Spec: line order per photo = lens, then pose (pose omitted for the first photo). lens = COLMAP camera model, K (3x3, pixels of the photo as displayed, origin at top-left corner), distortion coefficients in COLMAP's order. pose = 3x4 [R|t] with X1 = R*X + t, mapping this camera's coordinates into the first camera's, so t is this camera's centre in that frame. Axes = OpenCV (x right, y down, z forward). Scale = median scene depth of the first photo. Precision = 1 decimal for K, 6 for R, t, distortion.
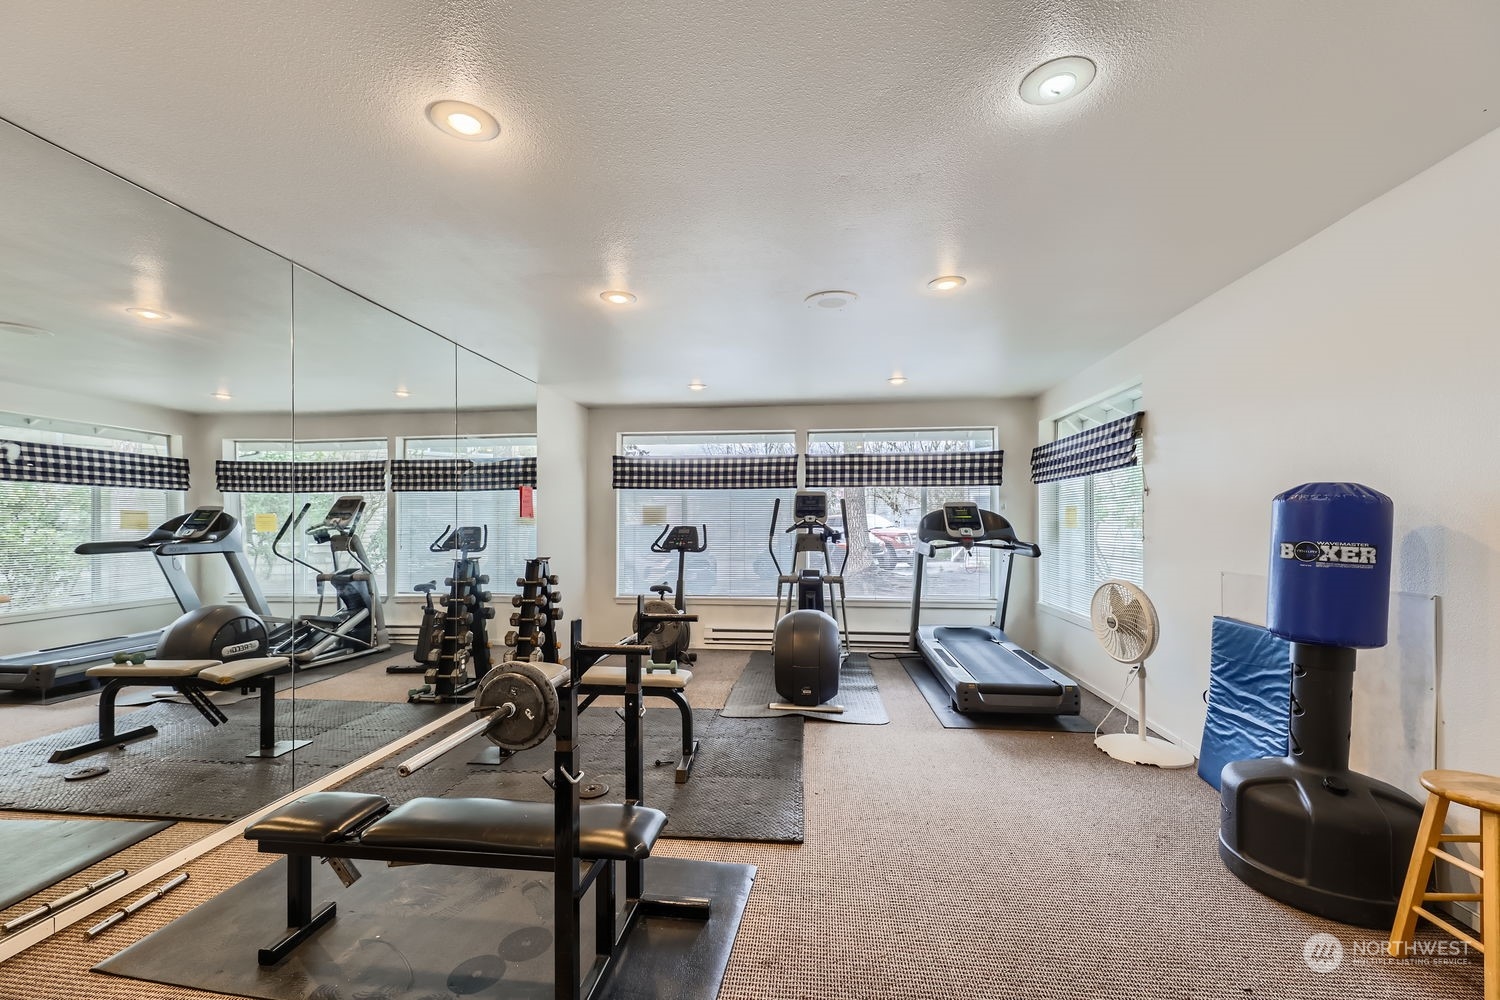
lens RADIAL K [[603.5, 0, 740.2], [0, 603.5, 512.1], [0, 0, 1]] dist [0.020986, -0.009732]
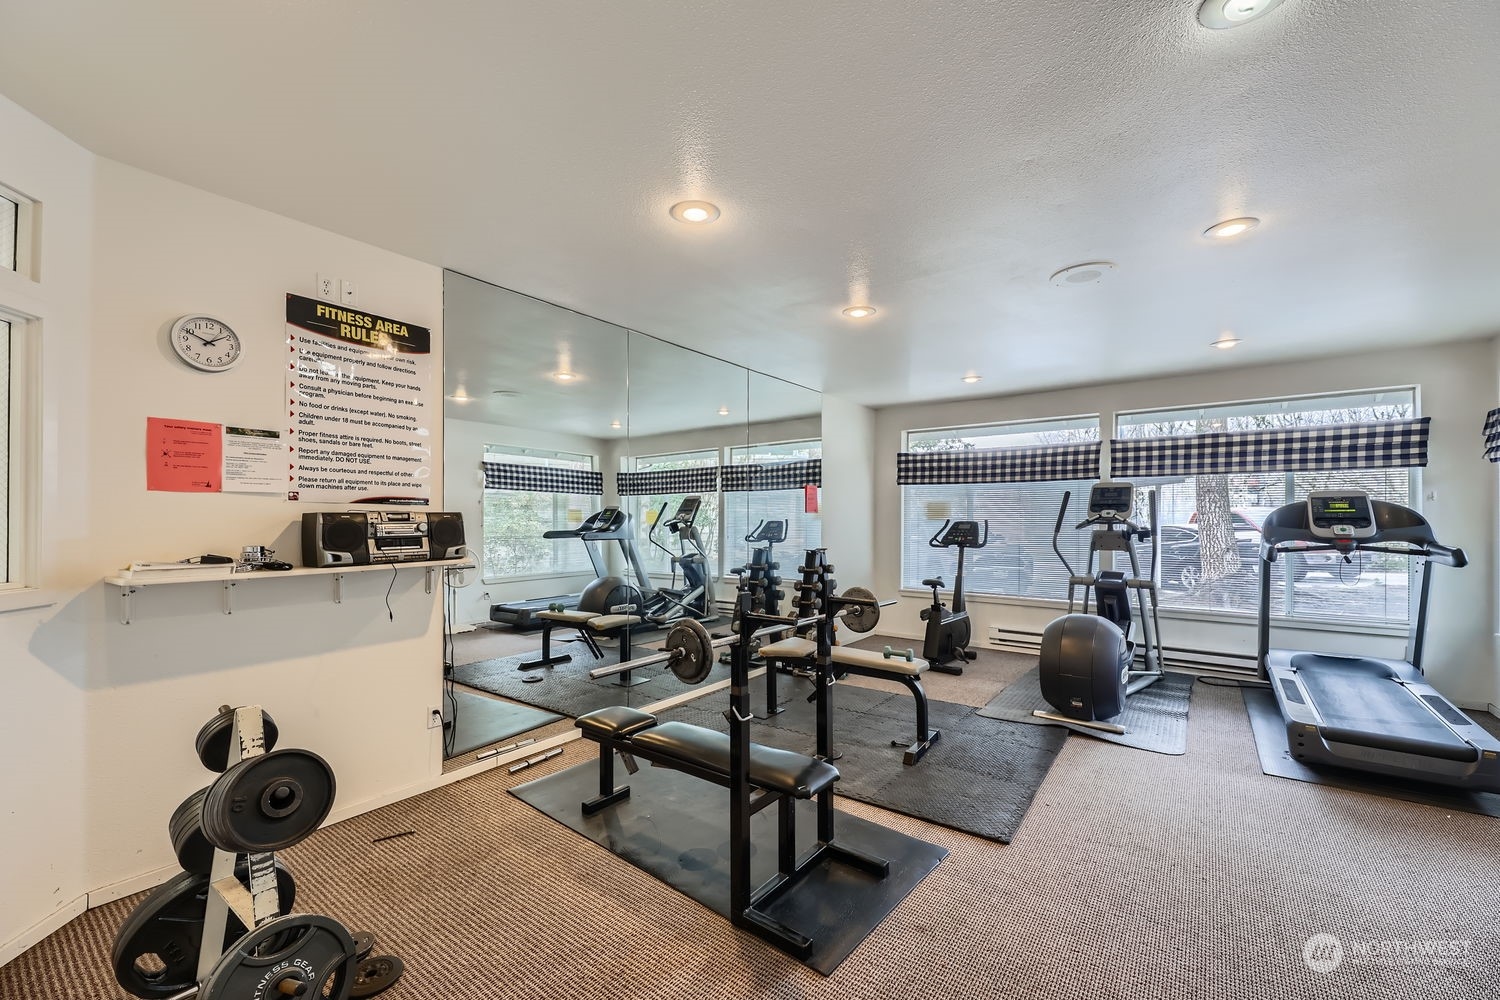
lens RADIAL K [[603.8, 0, 754.1], [0, 603.8, 503.1], [0, 0, 1]] dist [0.007285, -0.000651]
pose [[0.863269, -0.010865, -0.504626, 0.117984], [0.007064, 0.999930, -0.009445, 0.000515], [0.504694, 0.004590, 0.863286, -0.025085]]
